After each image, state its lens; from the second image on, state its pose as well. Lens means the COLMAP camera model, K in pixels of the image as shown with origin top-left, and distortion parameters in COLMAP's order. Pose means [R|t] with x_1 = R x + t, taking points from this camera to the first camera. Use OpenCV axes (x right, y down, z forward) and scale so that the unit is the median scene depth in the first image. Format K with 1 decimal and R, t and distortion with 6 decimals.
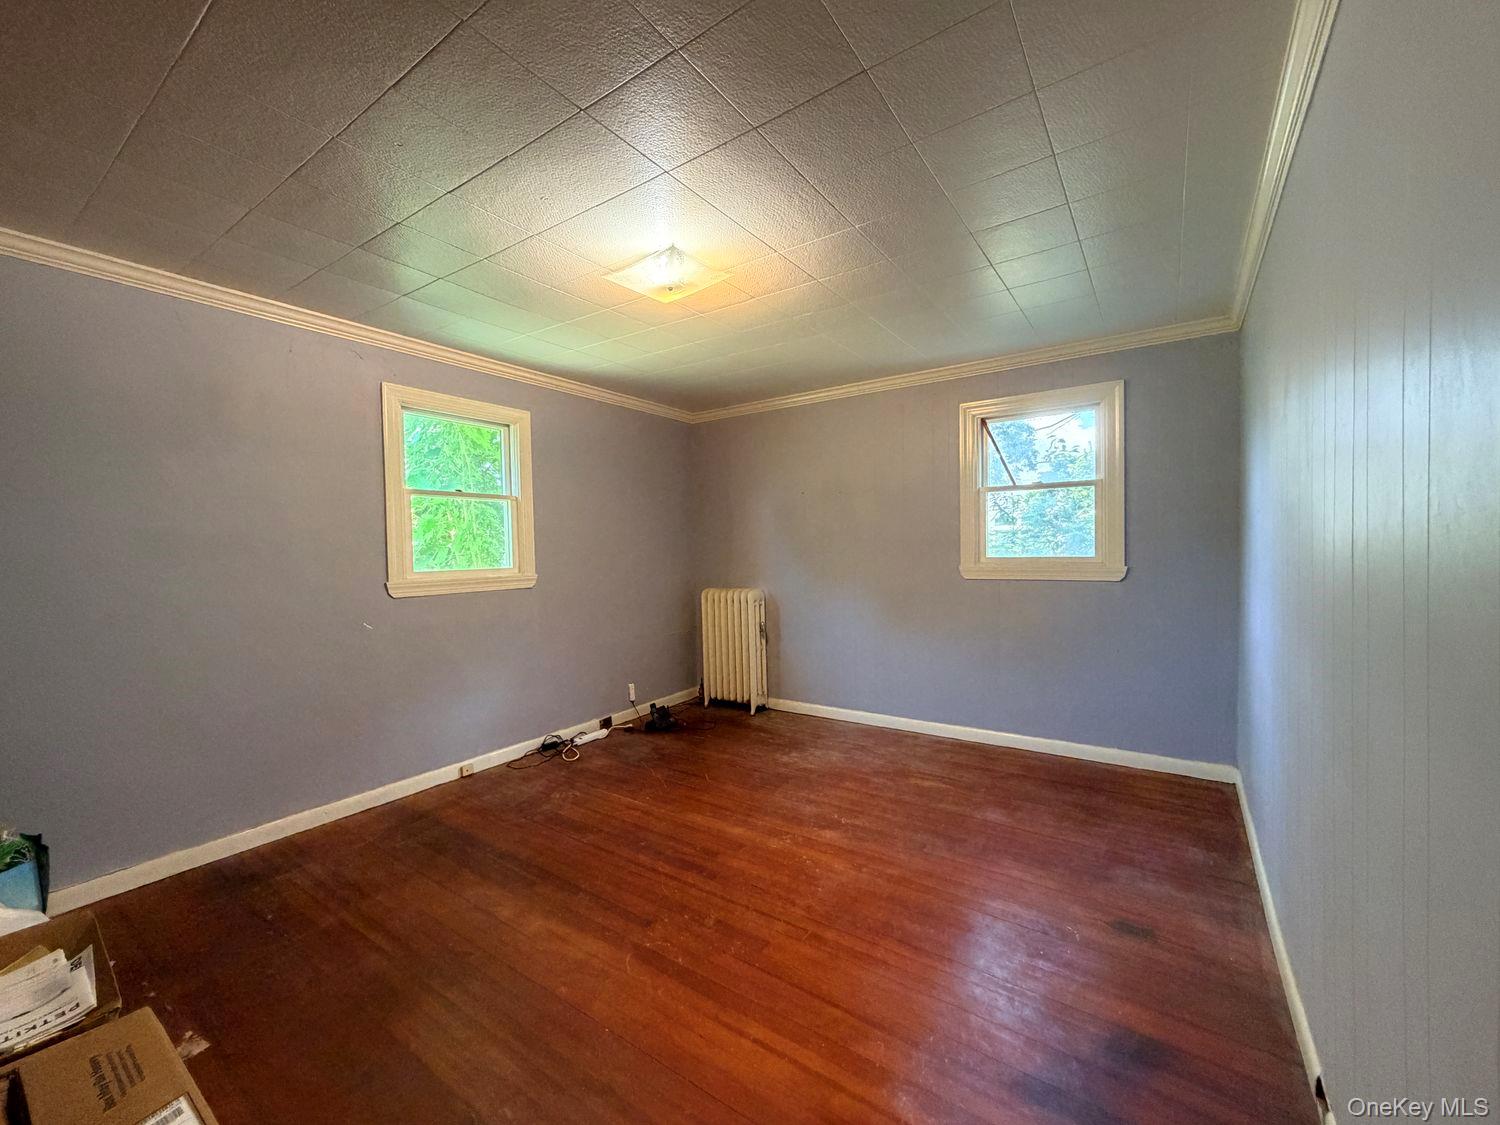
lens RADIAL K [[599.8, 0, 749.7], [0, 599.8, 560.4], [0, 0, 1]] dist [0.001445, 0.000247]
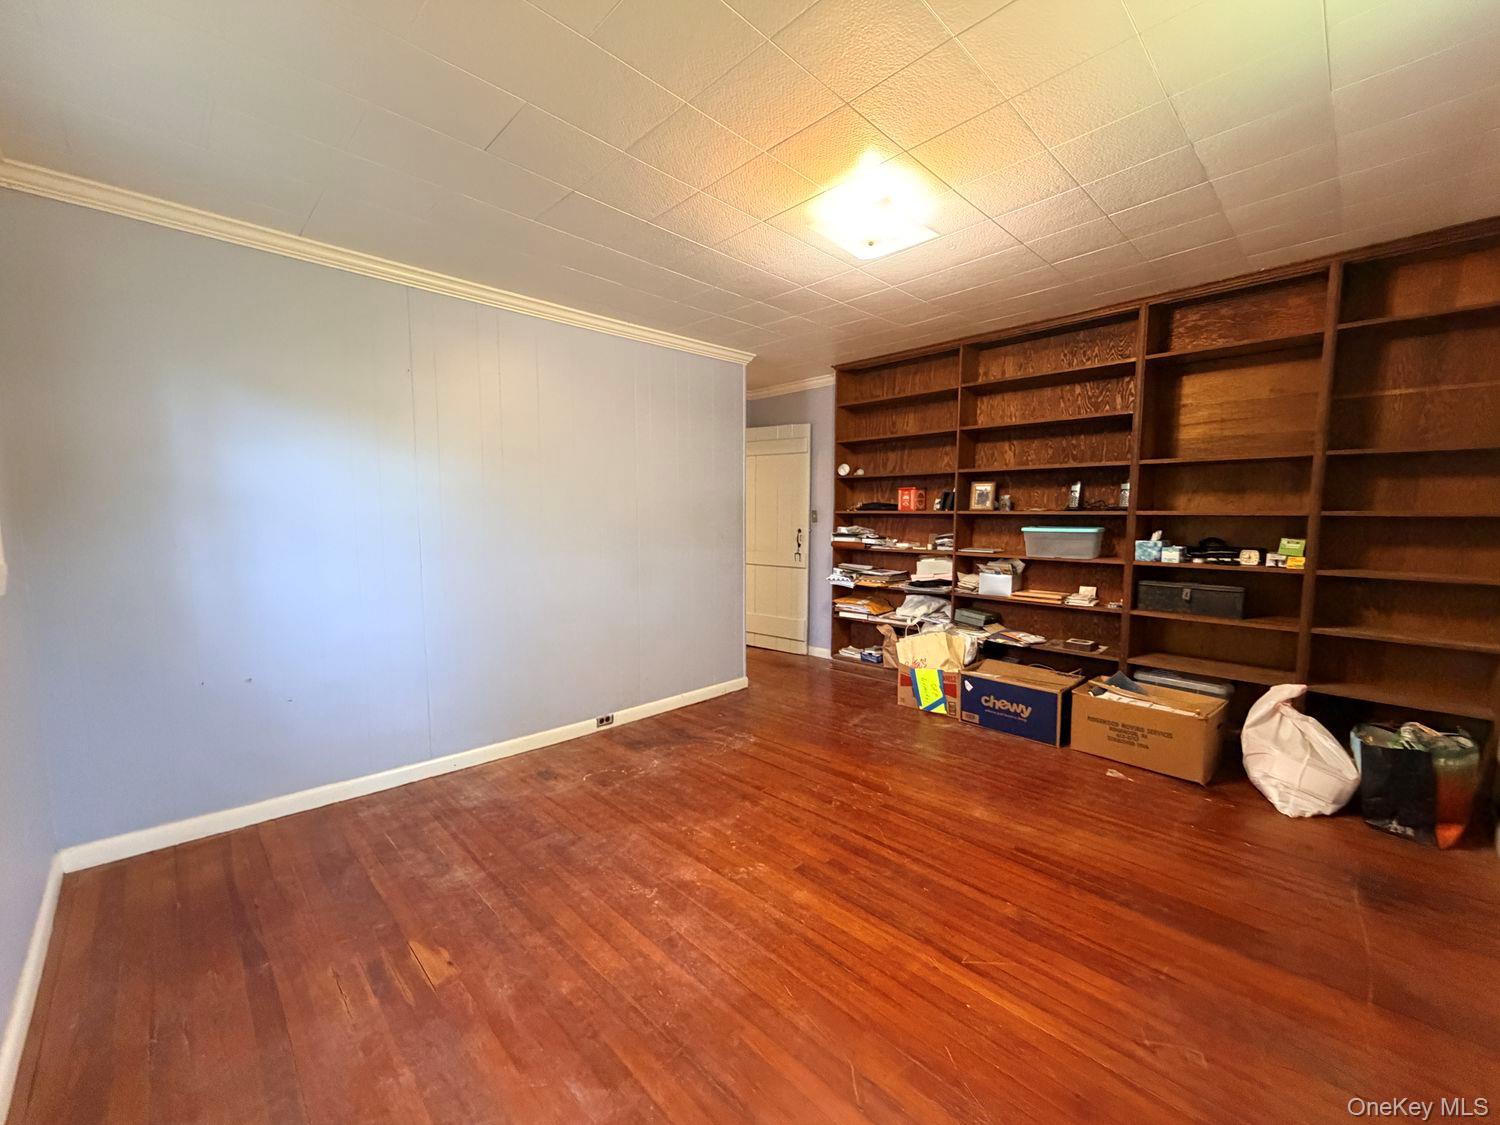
lens RADIAL K [[599.8, 0, 752.0], [0, 599.8, 564.0], [0, 0, 1]] dist [0.001445, 0.000247]
pose [[-0.982783, 0.007847, 0.184595, -0.103752], [0.029092, 0.993207, 0.112668, -0.039077], [-0.182457, 0.116099, -0.976335, 1.760791]]
